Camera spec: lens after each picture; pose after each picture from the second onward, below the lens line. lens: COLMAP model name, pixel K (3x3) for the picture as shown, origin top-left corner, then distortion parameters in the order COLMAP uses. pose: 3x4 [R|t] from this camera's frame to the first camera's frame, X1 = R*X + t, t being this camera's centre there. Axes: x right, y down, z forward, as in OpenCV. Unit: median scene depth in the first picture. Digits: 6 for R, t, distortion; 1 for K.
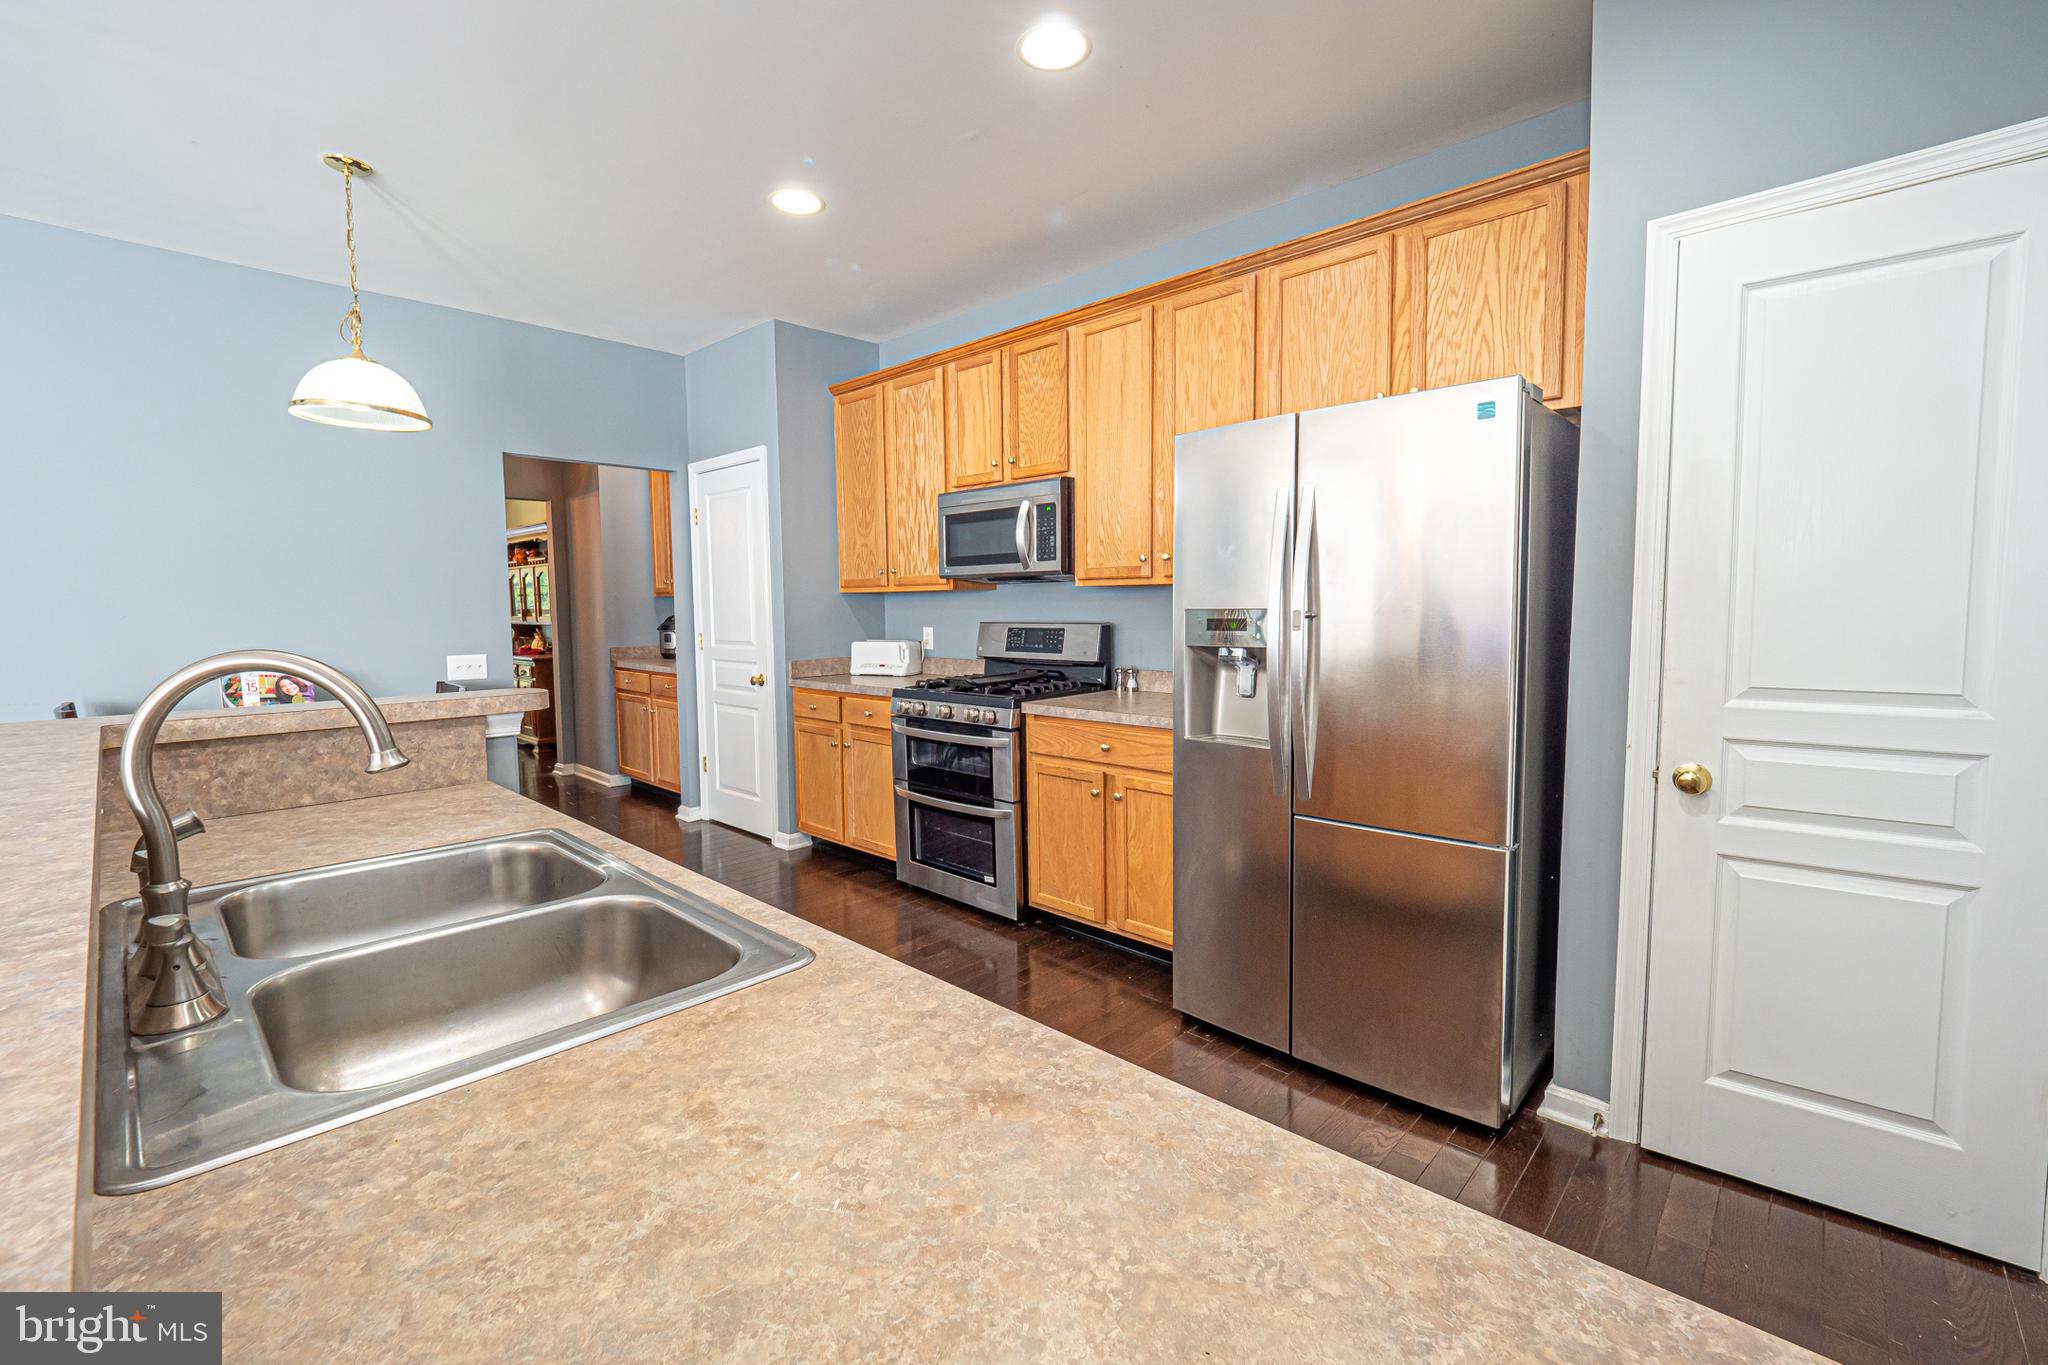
lens RADIAL K [[863.6, 0, 1017.5], [0, 863.6, 669.3], [0, 0, 1]] dist [-0.016362, -0.000100]
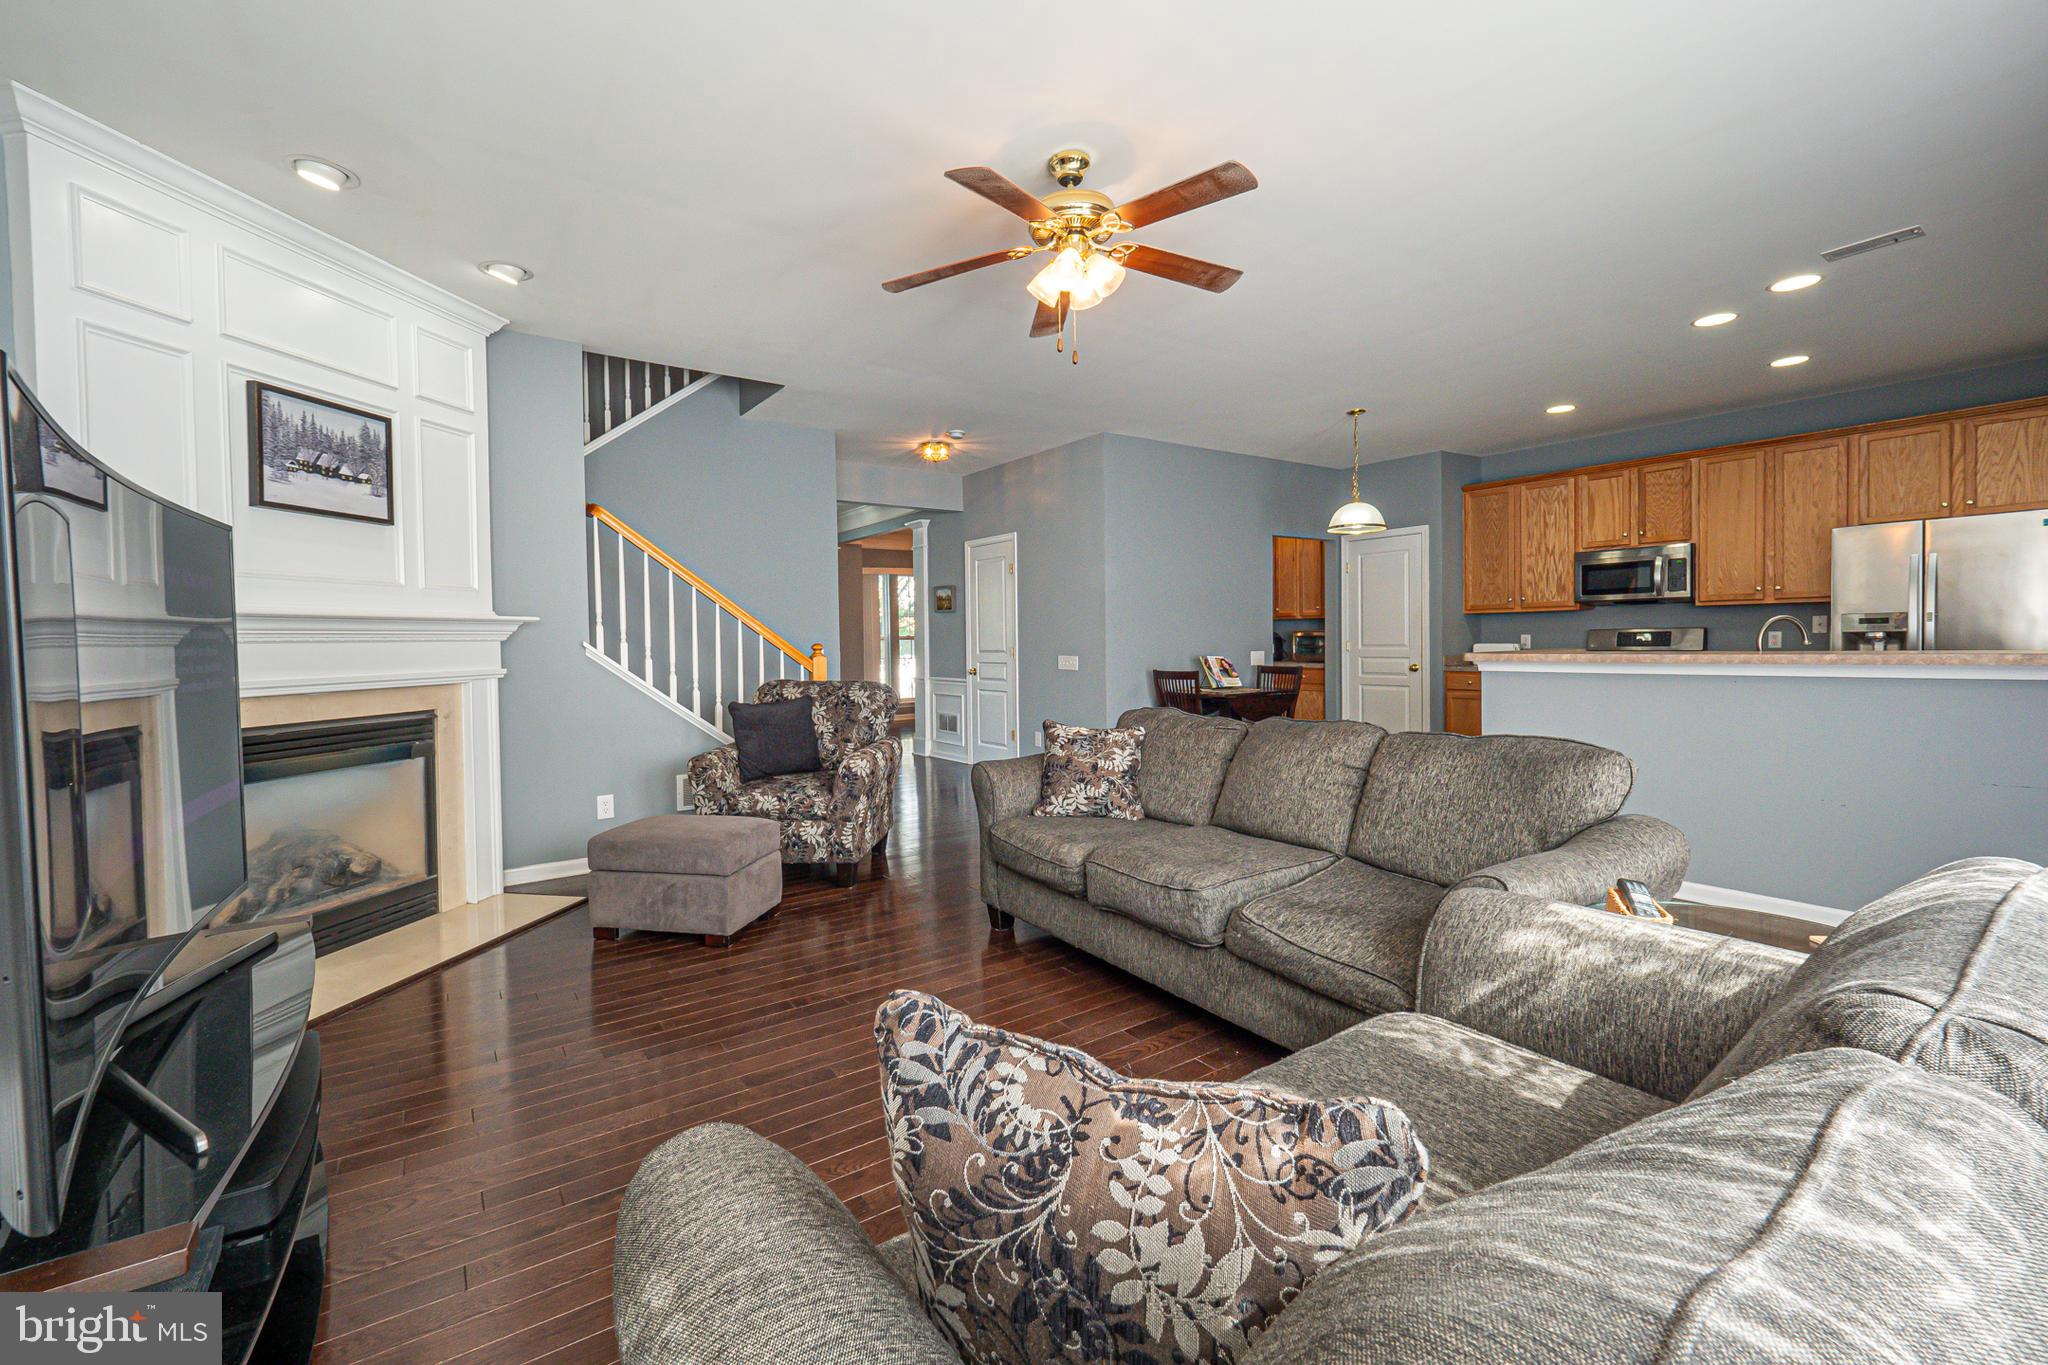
lens RADIAL K [[877.6, 0, 1020.9], [0, 877.6, 652.8], [0, 0, 1]] dist [-0.001681, -0.000099]
pose [[0.984283, -0.007977, -0.176417, -0.925994], [-0.001780, 0.998481, -0.055076, 0.094804], [0.176588, 0.054524, 0.982774, -0.932149]]
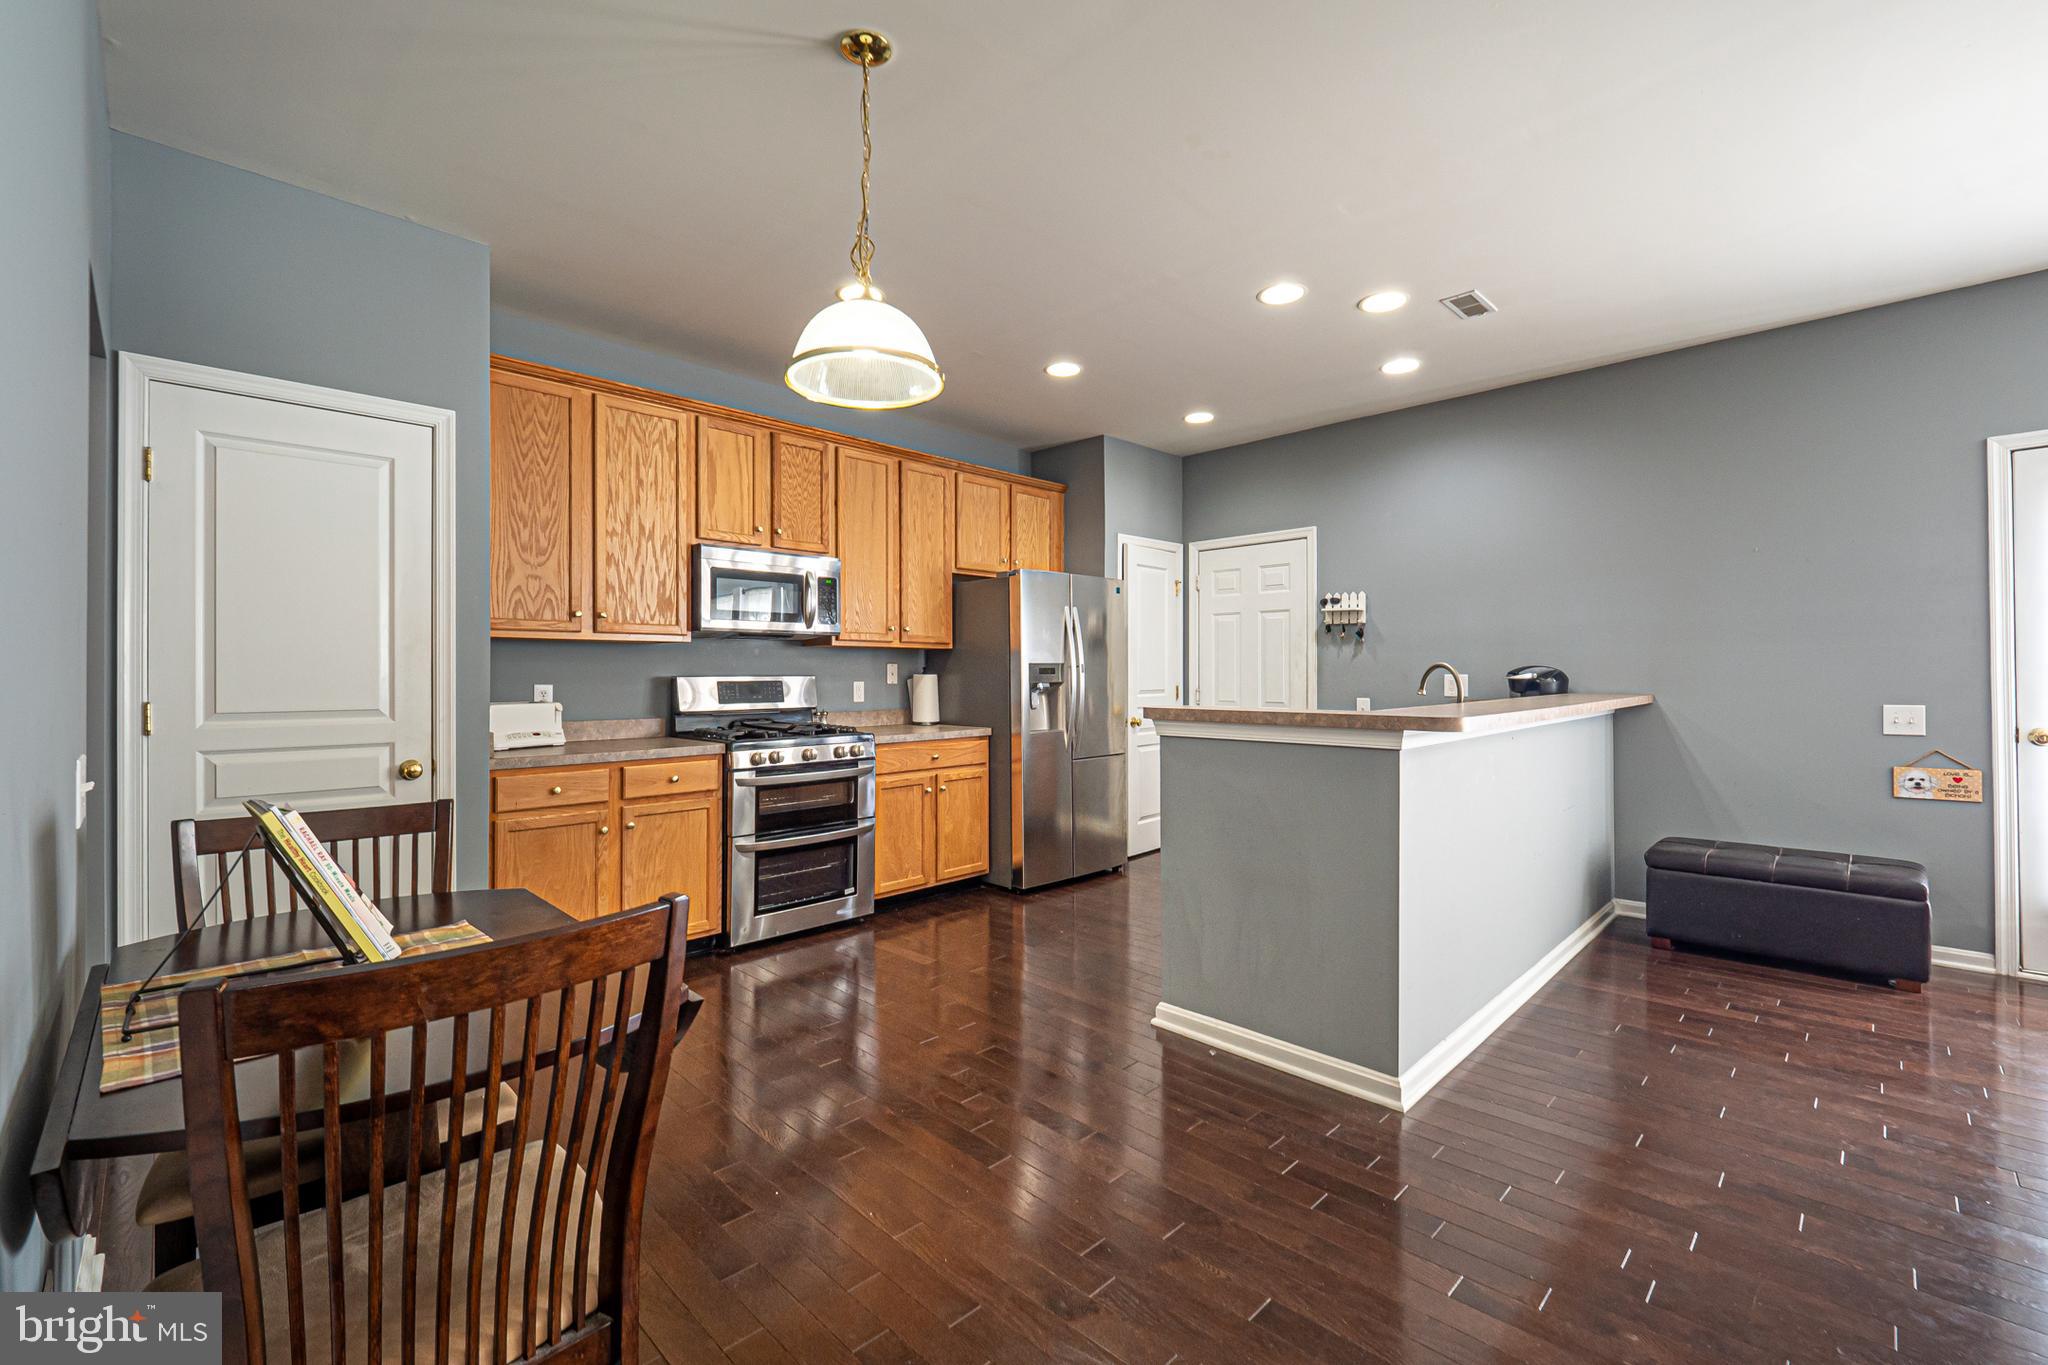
lens RADIAL K [[863.6, 0, 1017.5], [0, 863.6, 669.3], [0, 0, 1]] dist [-0.016362, -0.000100]
pose [[0.007798, 0.013304, 0.999881, -1.145268], [0.077133, 0.996924, -0.013866, -0.022558], [-0.996990, 0.077232, 0.006747, 0.701501]]
